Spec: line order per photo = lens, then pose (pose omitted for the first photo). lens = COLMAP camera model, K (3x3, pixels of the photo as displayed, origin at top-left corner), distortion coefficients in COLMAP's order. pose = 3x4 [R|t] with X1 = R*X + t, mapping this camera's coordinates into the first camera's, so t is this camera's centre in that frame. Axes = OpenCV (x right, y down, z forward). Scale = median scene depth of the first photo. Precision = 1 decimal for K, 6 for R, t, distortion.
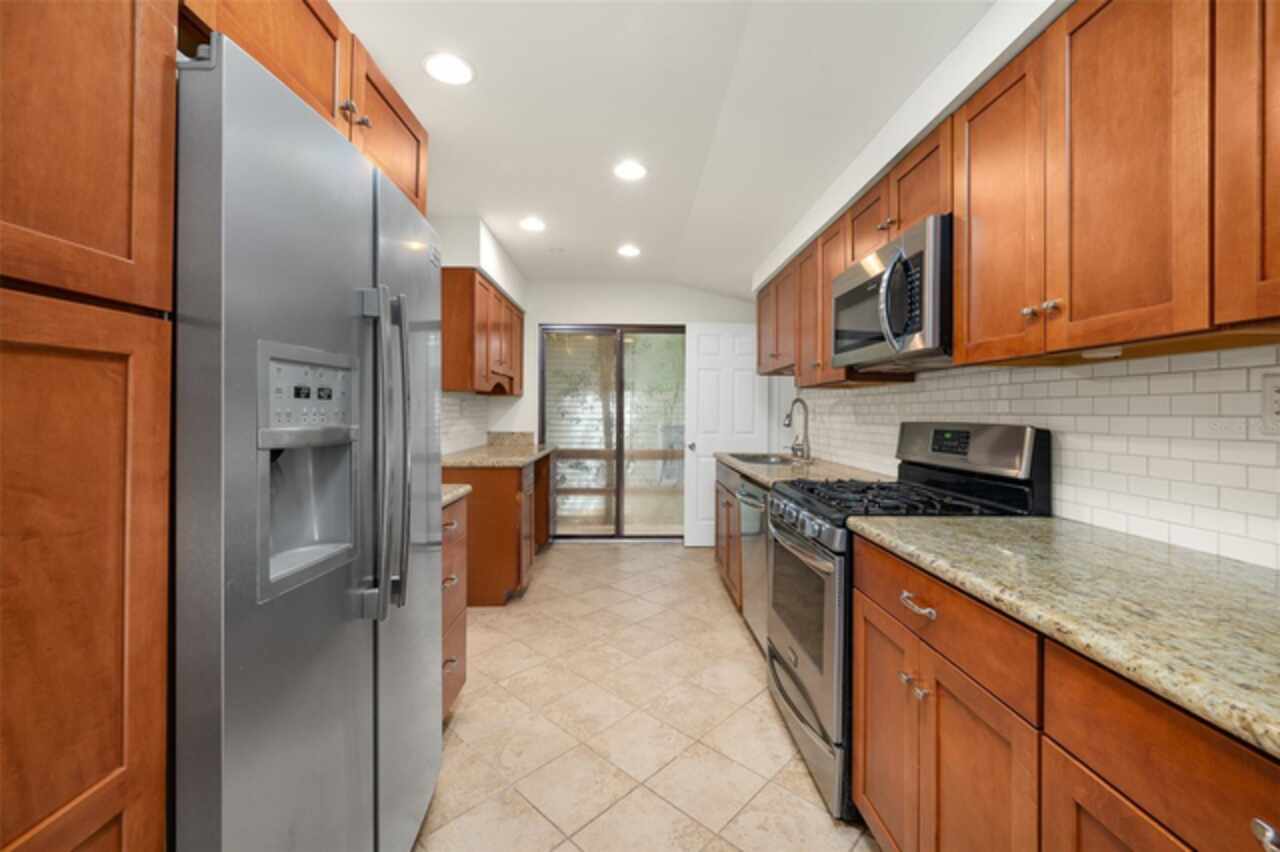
lens RADIAL K [[510.2, 0, 639.3], [0, 510.2, 415.2], [0, 0, 1]] dist [0.002446, -0.000628]
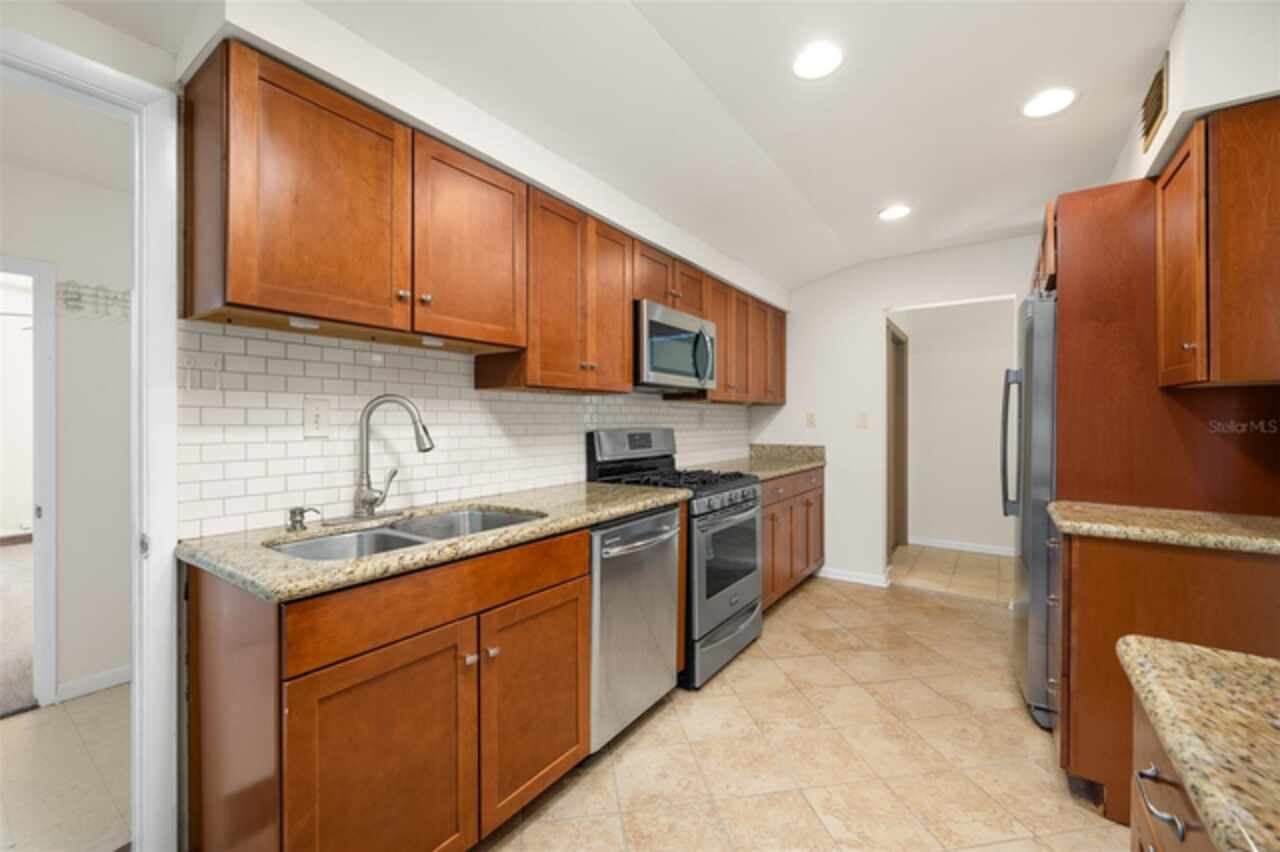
lens RADIAL K [[510.2, 0, 638.5], [0, 510.2, 422.1], [0, 0, 1]] dist [0.002446, -0.000628]
pose [[-0.800190, -0.010022, 0.599662, -0.311513], [-0.002878, 0.999913, 0.012870, -0.025255], [-0.599739, 0.008572, -0.800150, 2.213877]]
